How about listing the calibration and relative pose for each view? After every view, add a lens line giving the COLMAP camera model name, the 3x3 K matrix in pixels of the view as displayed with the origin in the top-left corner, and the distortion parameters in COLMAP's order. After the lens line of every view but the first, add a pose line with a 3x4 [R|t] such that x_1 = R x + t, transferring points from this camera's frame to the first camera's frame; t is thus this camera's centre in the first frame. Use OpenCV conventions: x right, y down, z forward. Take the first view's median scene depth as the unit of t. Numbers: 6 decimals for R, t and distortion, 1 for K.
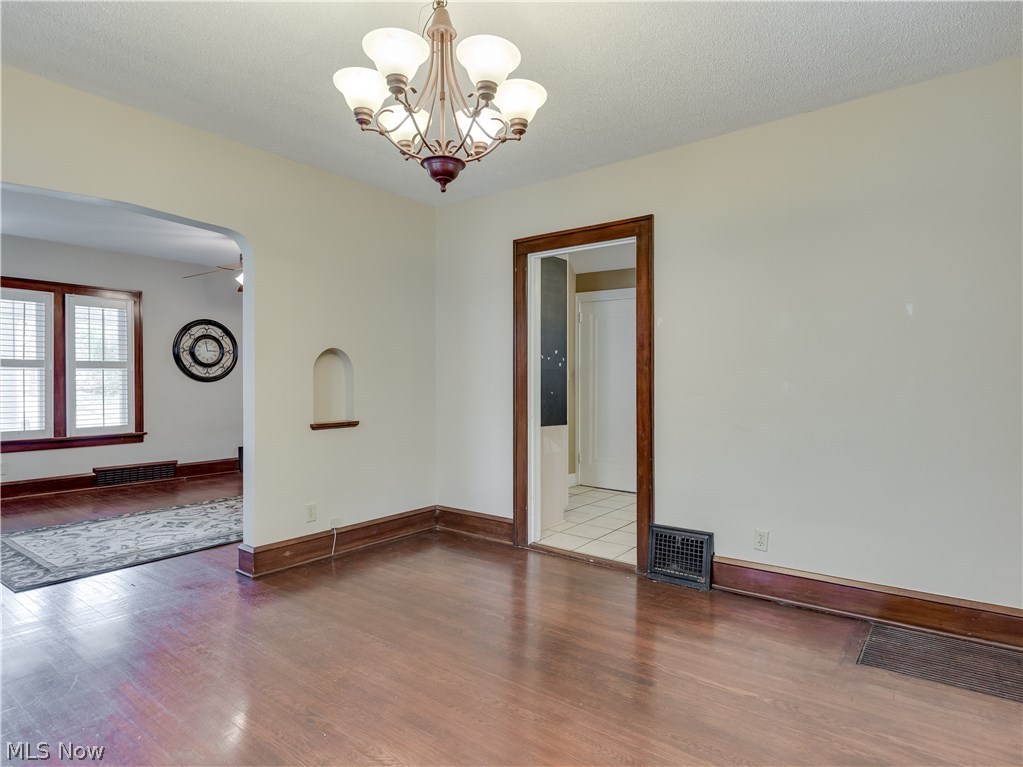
lens RADIAL K [[590.4, 0, 523.5], [0, 590.4, 387.5], [0, 0, 1]] dist [0.000329, -0.001178]
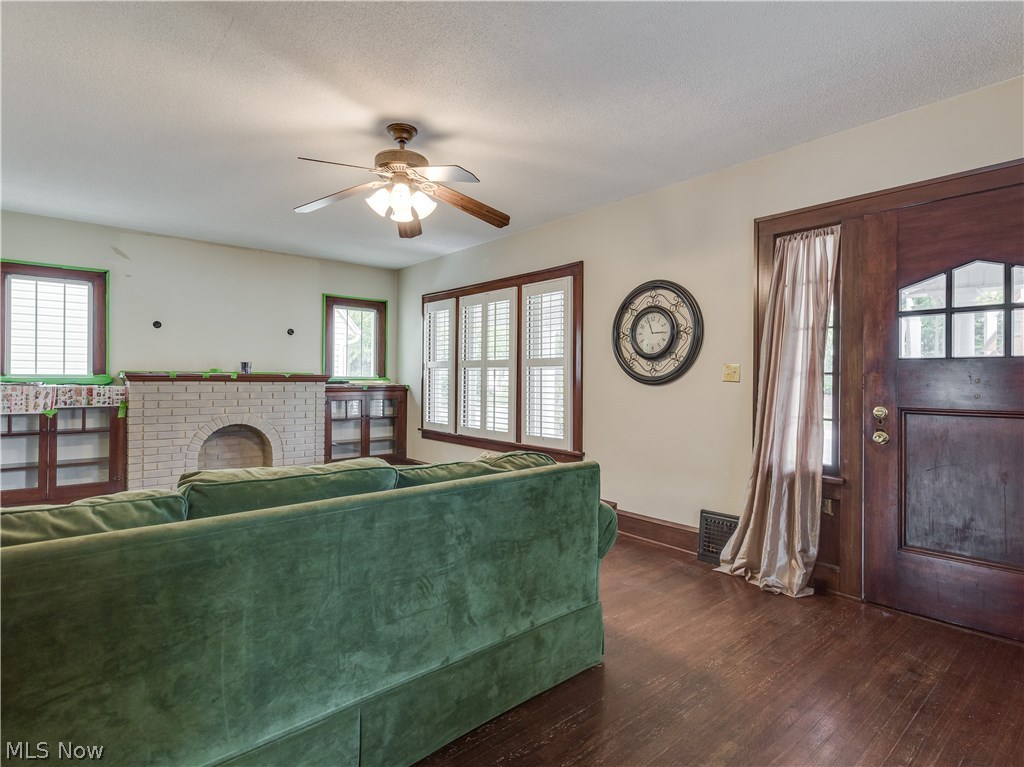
lens RADIAL K [[527.9, 0, 521.4], [0, 527.9, 376.5], [0, 0, 1]] dist [0.002135, -0.001397]
pose [[-0.207930, -0.007352, -0.978116, 0.015068], [-0.021805, 0.999758, -0.002879, -0.015314], [0.977901, 0.020729, -0.208040, 1.090904]]
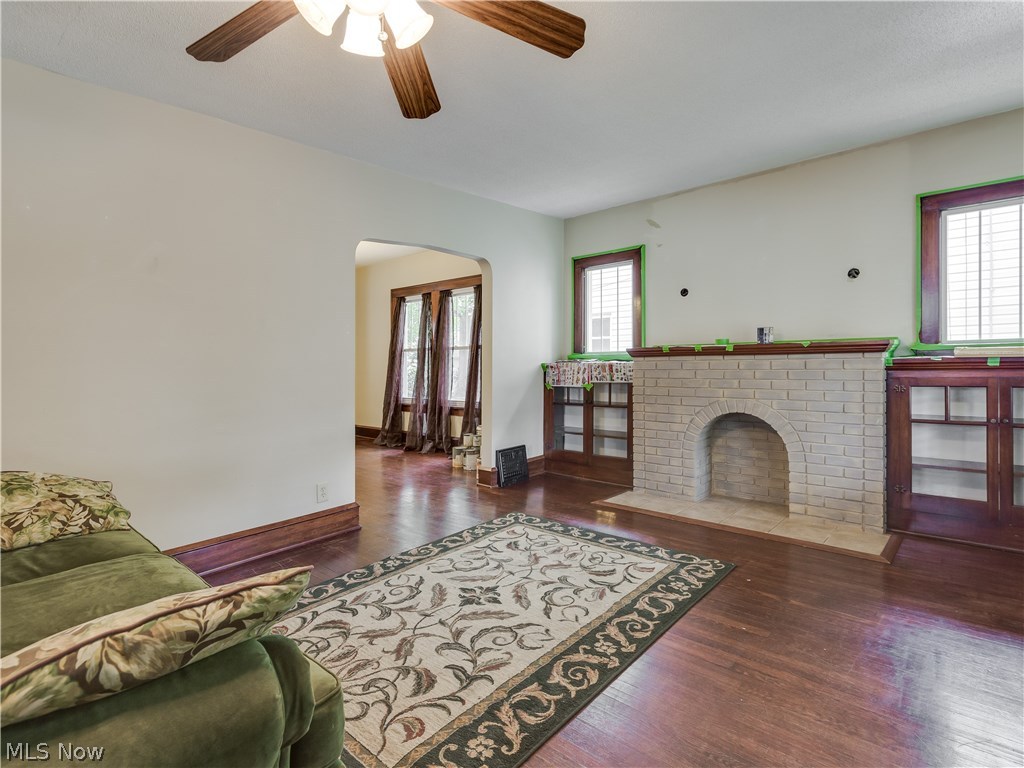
lens RADIAL K [[527.9, 0, 515.5], [0, 527.9, 353.8], [0, 0, 1]] dist [0.002135, -0.001397]
pose [[-0.995835, 0.025295, 0.087598, -0.492440], [0.026285, 0.999603, 0.010174, -0.014565], [-0.087306, 0.012434, -0.996104, 1.115130]]
